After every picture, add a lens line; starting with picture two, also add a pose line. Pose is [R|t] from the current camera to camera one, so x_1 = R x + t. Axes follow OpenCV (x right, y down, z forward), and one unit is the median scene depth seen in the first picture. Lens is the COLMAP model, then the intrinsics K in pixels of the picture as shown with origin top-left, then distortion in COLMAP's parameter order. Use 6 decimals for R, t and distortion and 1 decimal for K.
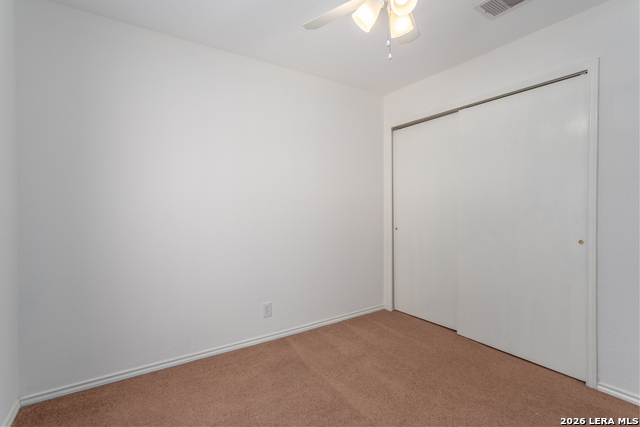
lens RADIAL K [[298.8, 0, 320.5], [0, 298.8, 209.4], [0, 0, 1]] dist [0.000774, 0.000205]
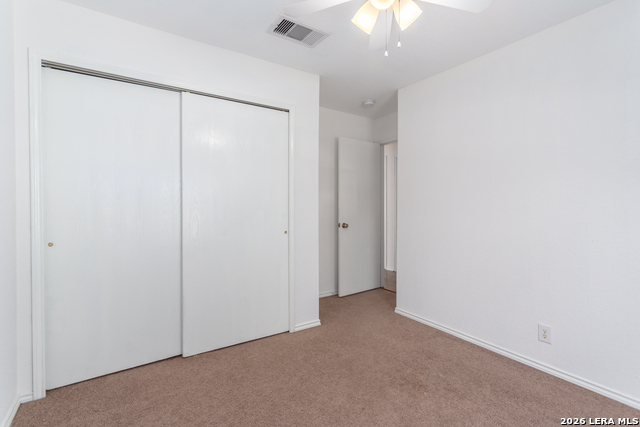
lens RADIAL K [[298.8, 0, 320.5], [0, 298.8, 209.4], [0, 0, 1]] dist [0.000774, 0.000205]
pose [[0.004548, -0.007049, 0.999965, -0.389011], [0.003771, 0.999968, 0.007032, -0.004722], [-0.999983, 0.003739, 0.004575, 0.627014]]
